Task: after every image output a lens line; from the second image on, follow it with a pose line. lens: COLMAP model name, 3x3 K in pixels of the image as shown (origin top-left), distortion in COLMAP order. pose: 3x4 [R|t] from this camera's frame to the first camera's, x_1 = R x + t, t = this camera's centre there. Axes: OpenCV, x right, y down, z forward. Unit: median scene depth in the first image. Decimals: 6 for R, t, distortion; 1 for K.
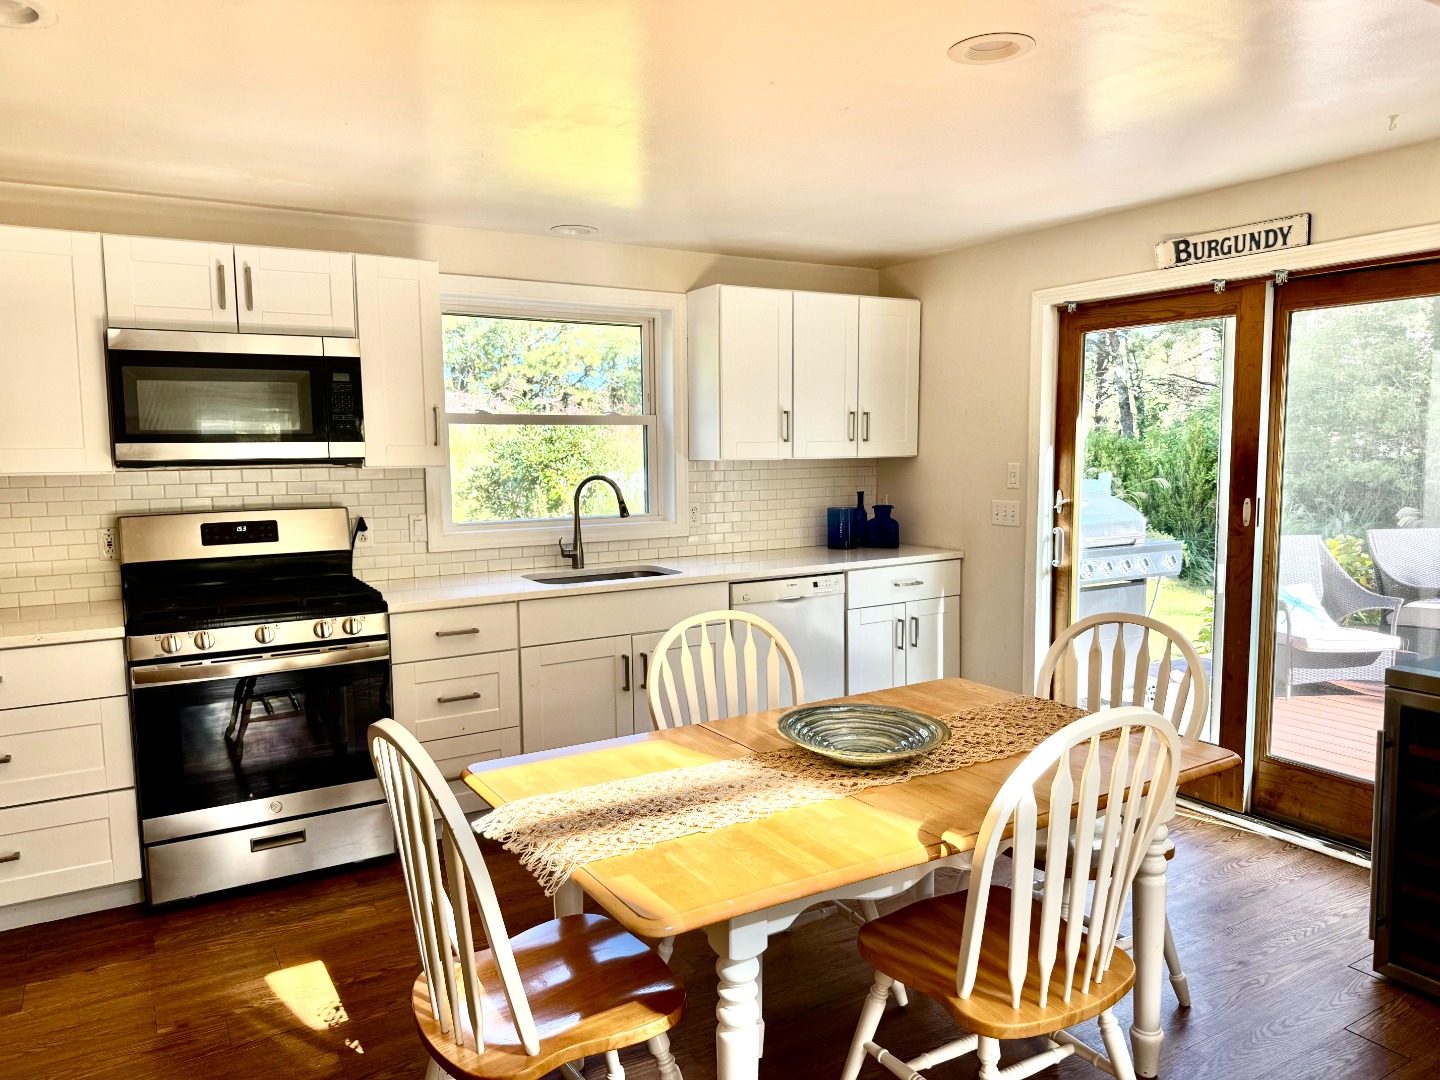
lens RADIAL K [[991.6, 0, 720.0], [0, 991.6, 540.0], [0, 0, 1]] dist [0.124227, -0.236195]
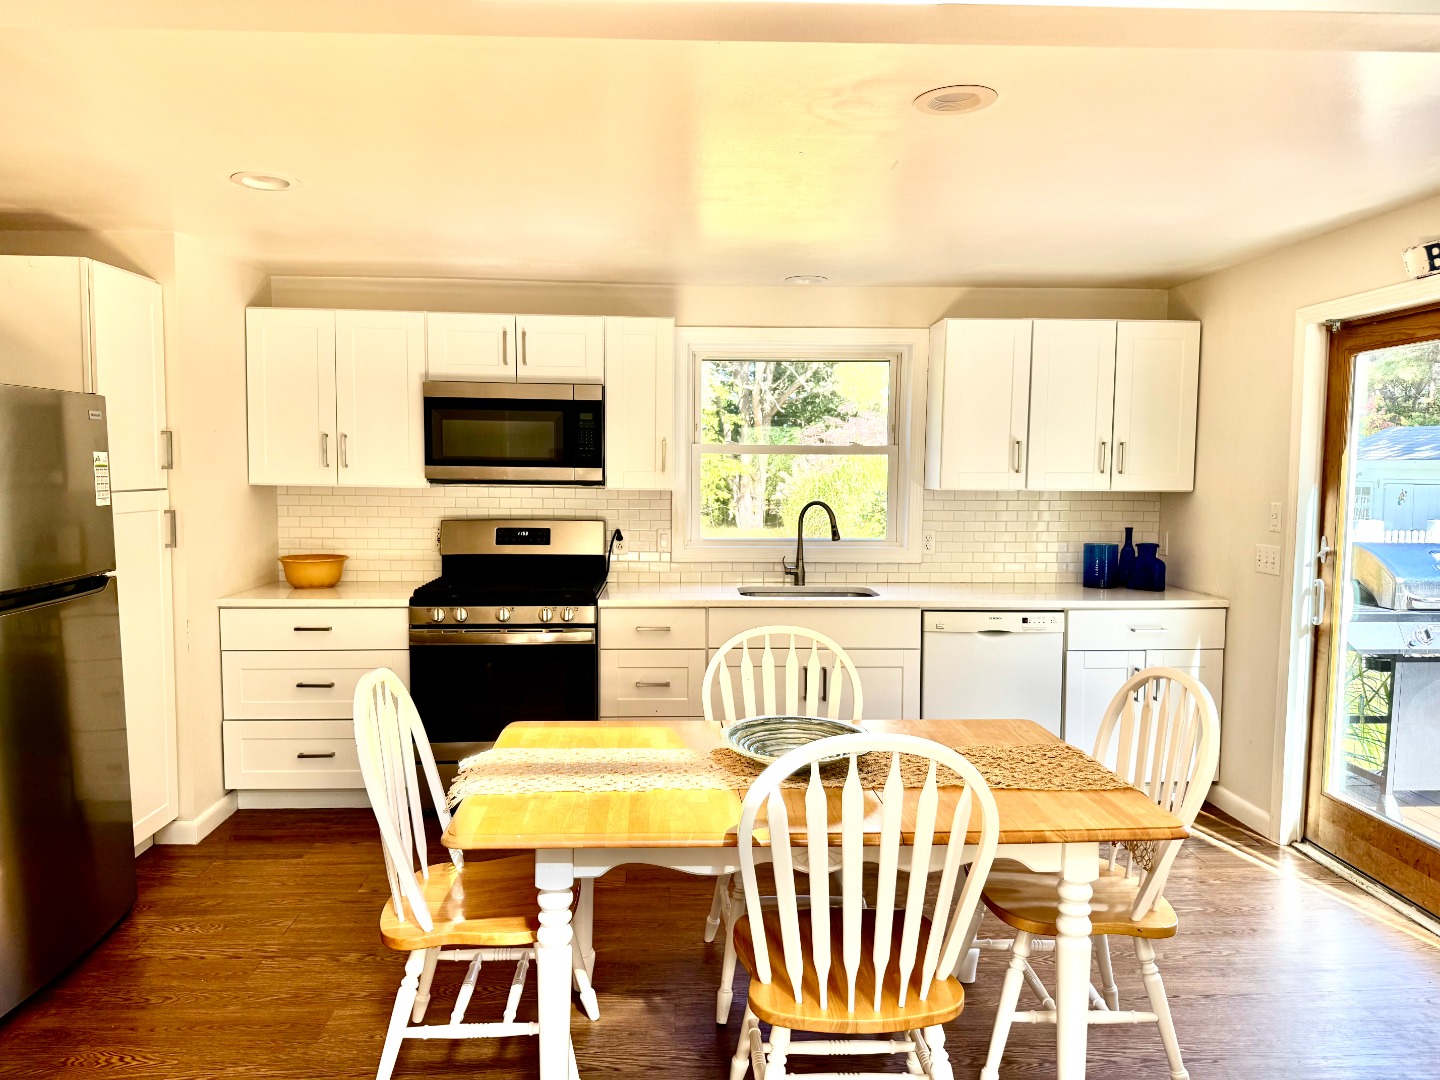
lens RADIAL K [[993.1, 0, 720.0], [0, 993.1, 540.0], [0, 0, 1]] dist [0.066625, -0.078078]
pose [[0.879418, 0.051899, -0.473214, 0.297077], [-0.062780, 0.998001, -0.007216, -0.007861], [0.471893, 0.036054, 0.880918, -0.005227]]
